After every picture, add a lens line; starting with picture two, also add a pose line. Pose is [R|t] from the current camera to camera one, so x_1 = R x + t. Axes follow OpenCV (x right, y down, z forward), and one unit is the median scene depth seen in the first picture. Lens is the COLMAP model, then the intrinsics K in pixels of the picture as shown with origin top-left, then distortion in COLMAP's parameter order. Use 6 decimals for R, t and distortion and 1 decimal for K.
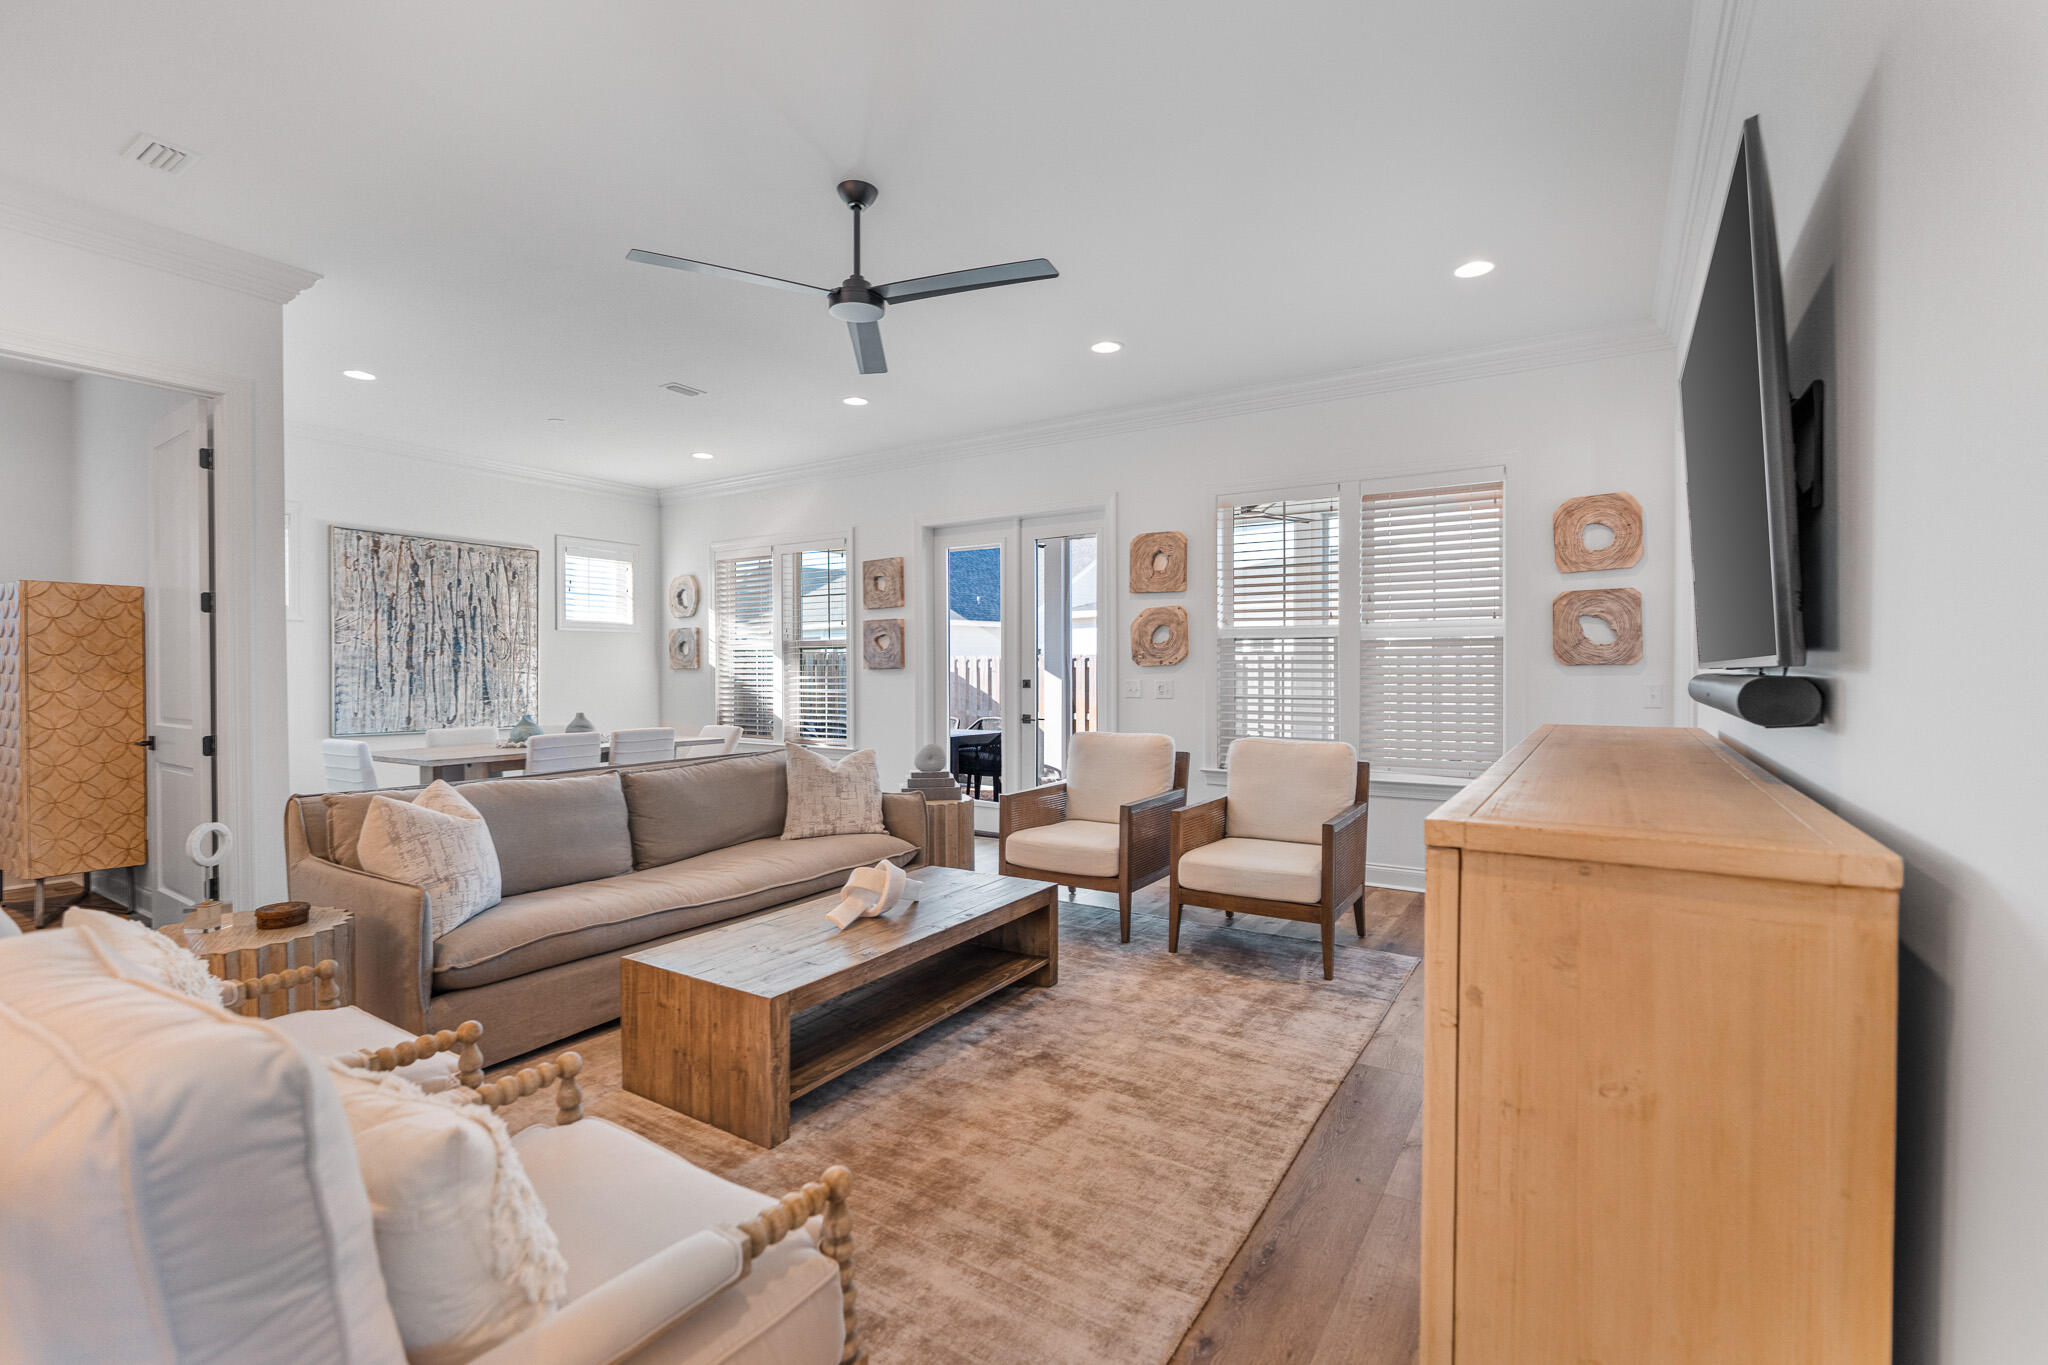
lens RADIAL K [[912.5, 0, 1026.5], [0, 912.5, 680.0], [0, 0, 1]] dist [-0.010934, 0.000088]
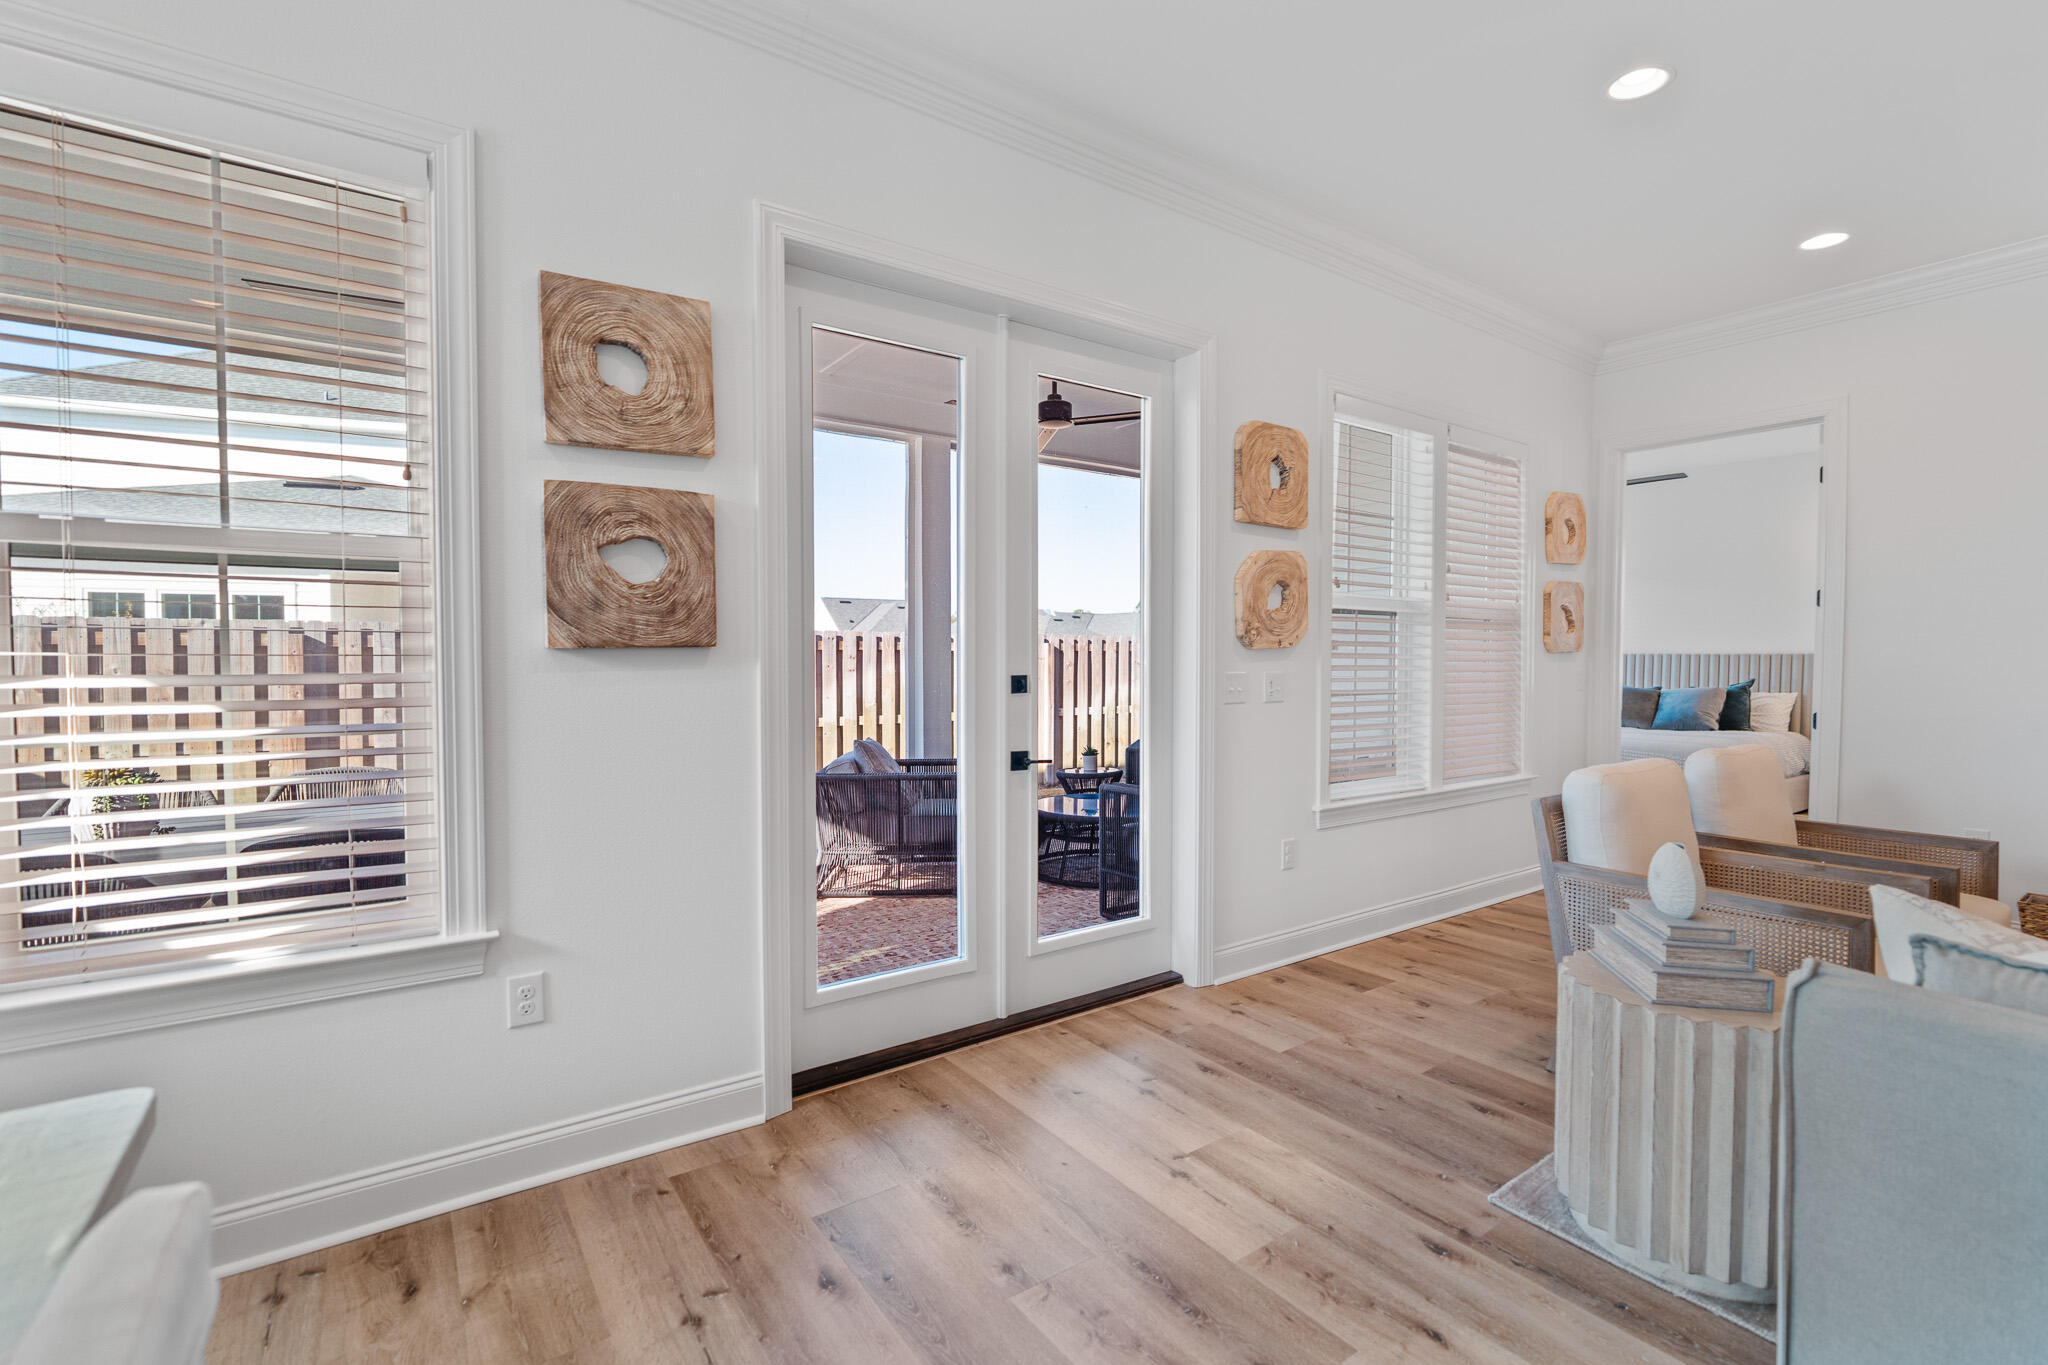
lens RADIAL K [[913.4, 0, 1018.5], [0, 913.4, 676.0], [0, 0, 1]] dist [-0.009183, 0.000553]
pose [[0.383402, -0.018536, 0.923395, -0.791320], [0.006293, 0.999828, 0.017457, -0.014924], [-0.923560, -0.000882, 0.383453, 1.542008]]
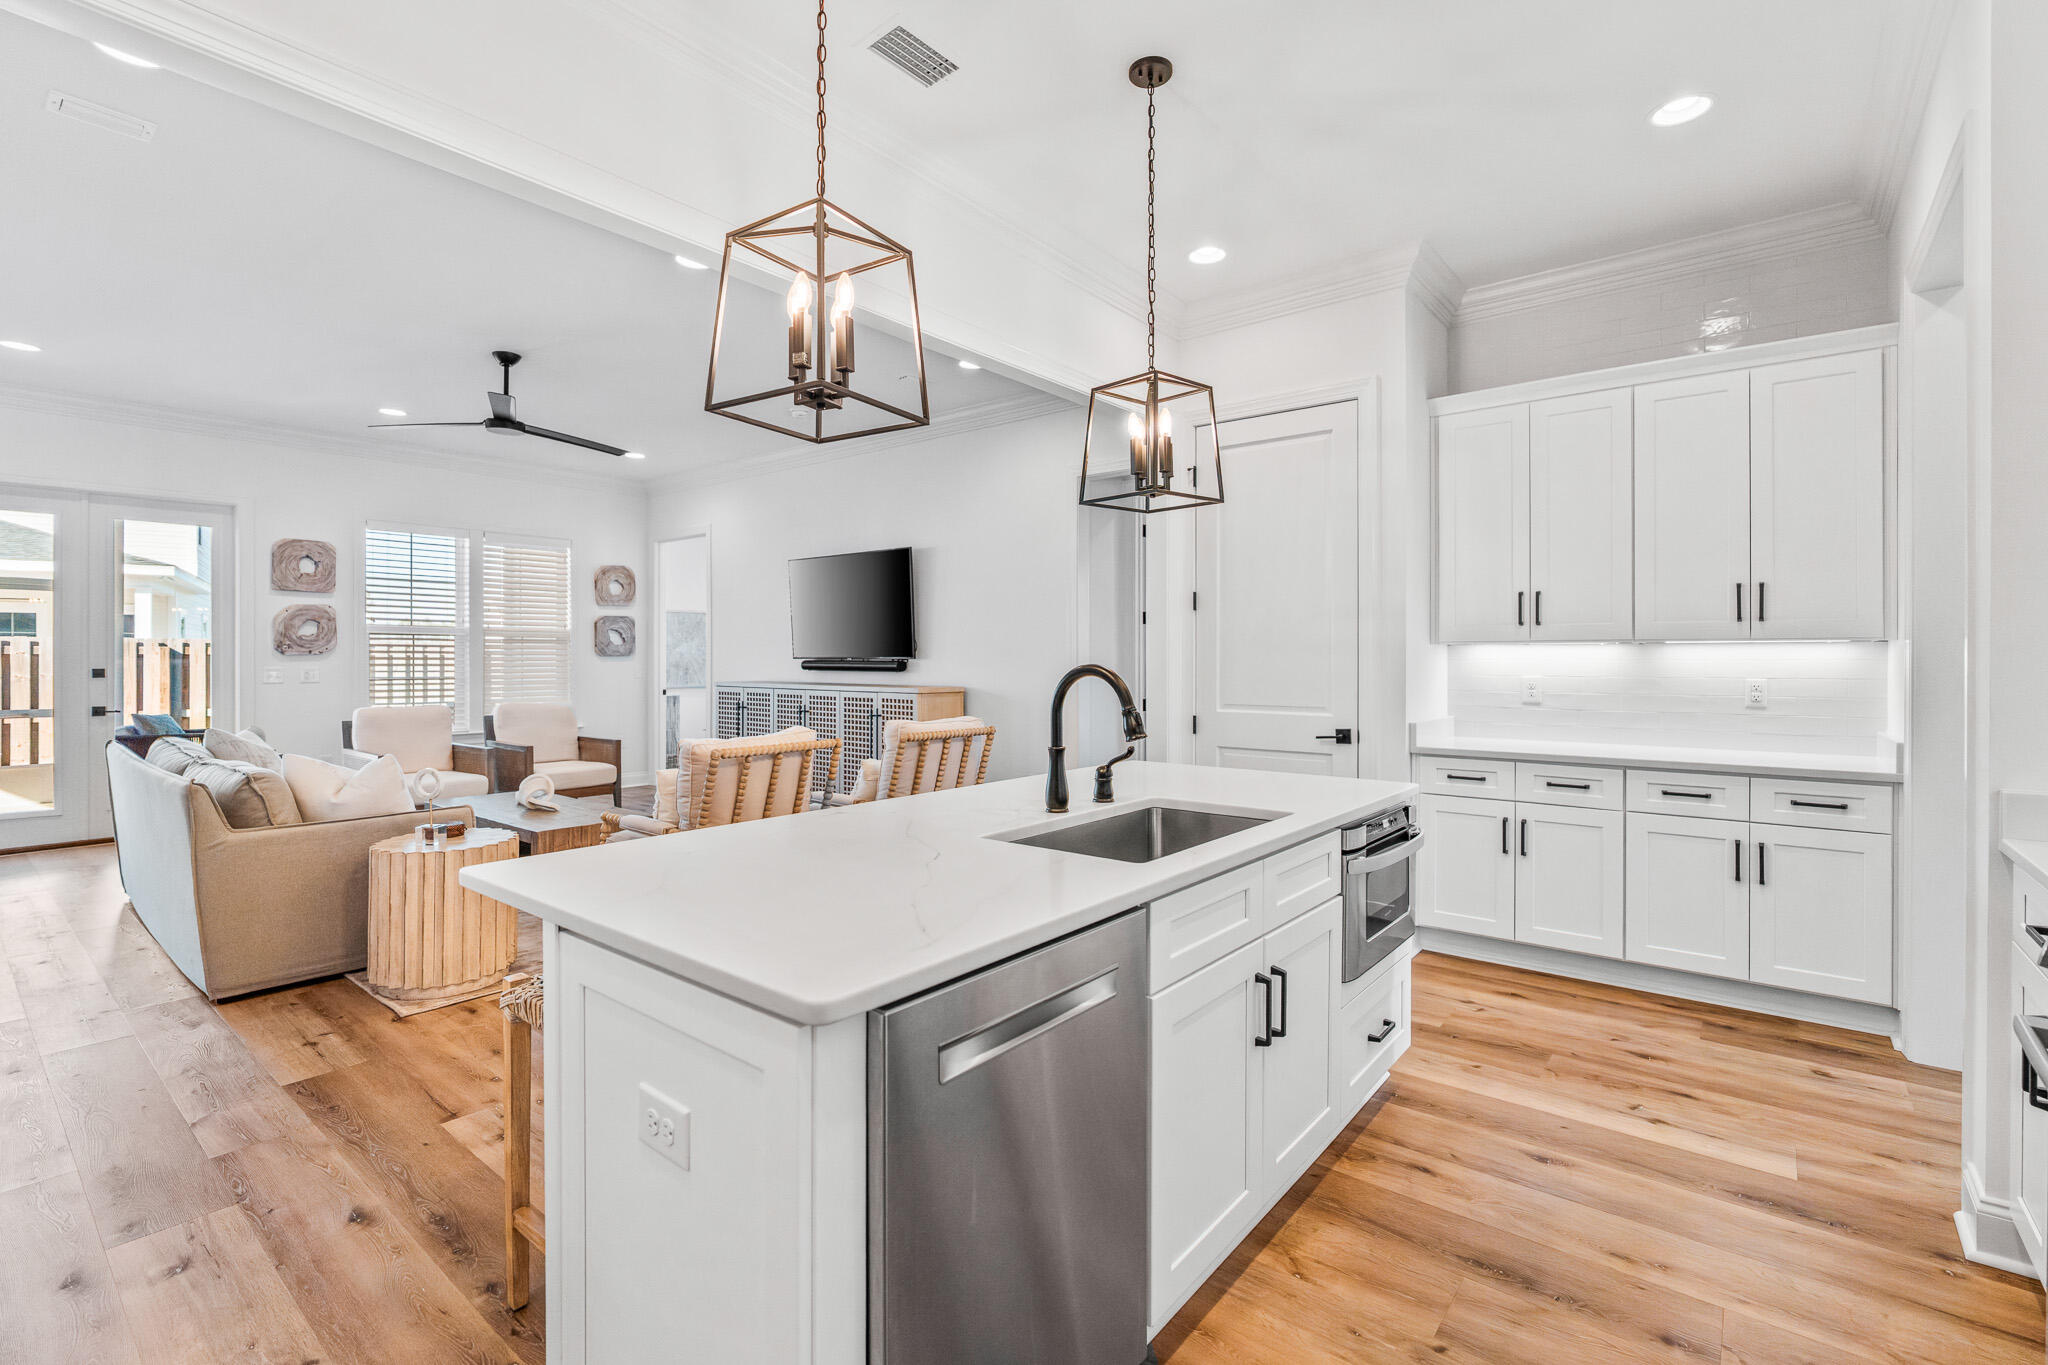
lens RADIAL K [[914.2, 0, 1027.6], [0, 914.2, 656.3], [0, 0, 1]] dist [-0.016700, 0.000361]
pose [[0.100622, 0.002126, 0.994922, -1.510458], [0.009347, 0.999952, -0.003082, -0.002626], [-0.994881, 0.009610, 0.100597, -0.045103]]
